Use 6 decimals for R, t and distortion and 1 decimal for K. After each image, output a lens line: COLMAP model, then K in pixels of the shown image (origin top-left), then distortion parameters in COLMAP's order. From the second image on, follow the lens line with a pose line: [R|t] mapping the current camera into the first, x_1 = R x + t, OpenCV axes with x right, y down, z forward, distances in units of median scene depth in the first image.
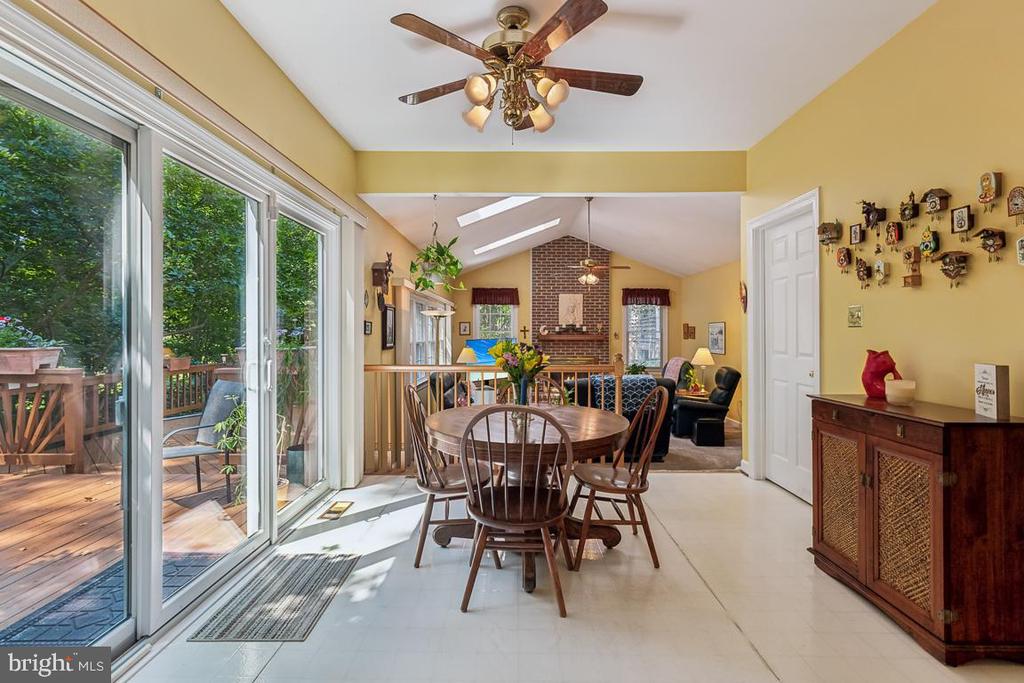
lens RADIAL K [[498.7, 0, 513.2], [0, 498.7, 335.2], [0, 0, 1]] dist [-0.002507, 0.005252]
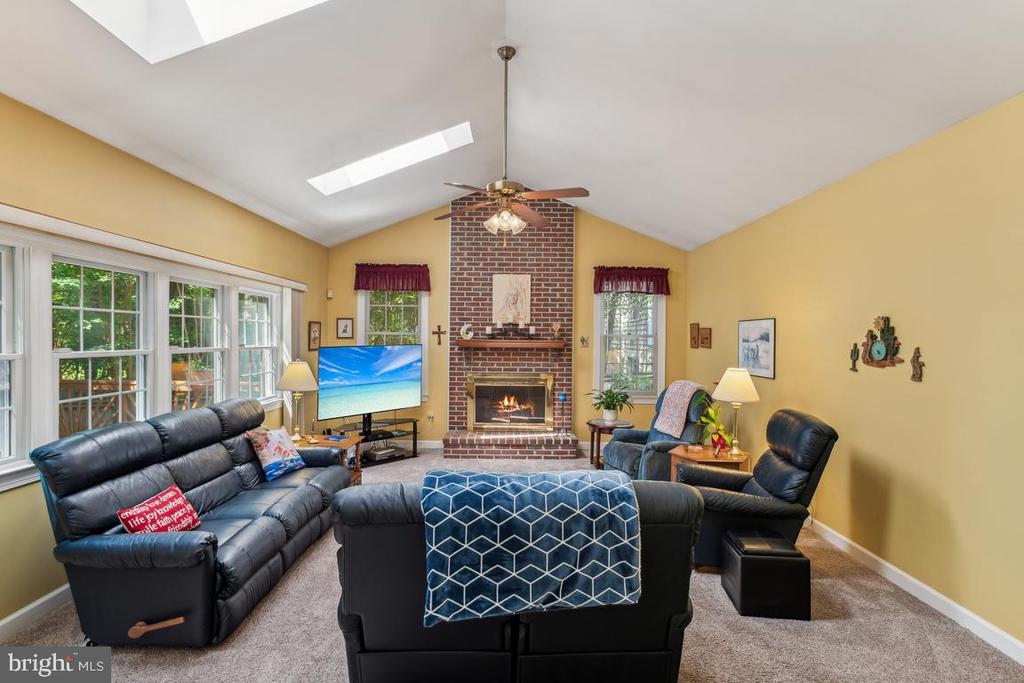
lens RADIAL K [[498.7, 0, 509.3], [0, 498.7, 340.4], [0, 0, 1]] dist [-0.002507, 0.005252]
pose [[0.999963, 0.007581, 0.003947, 0.111352], [-0.007591, 0.999968, 0.002614, -0.001554], [-0.003928, -0.002644, 0.999989, 0.375591]]
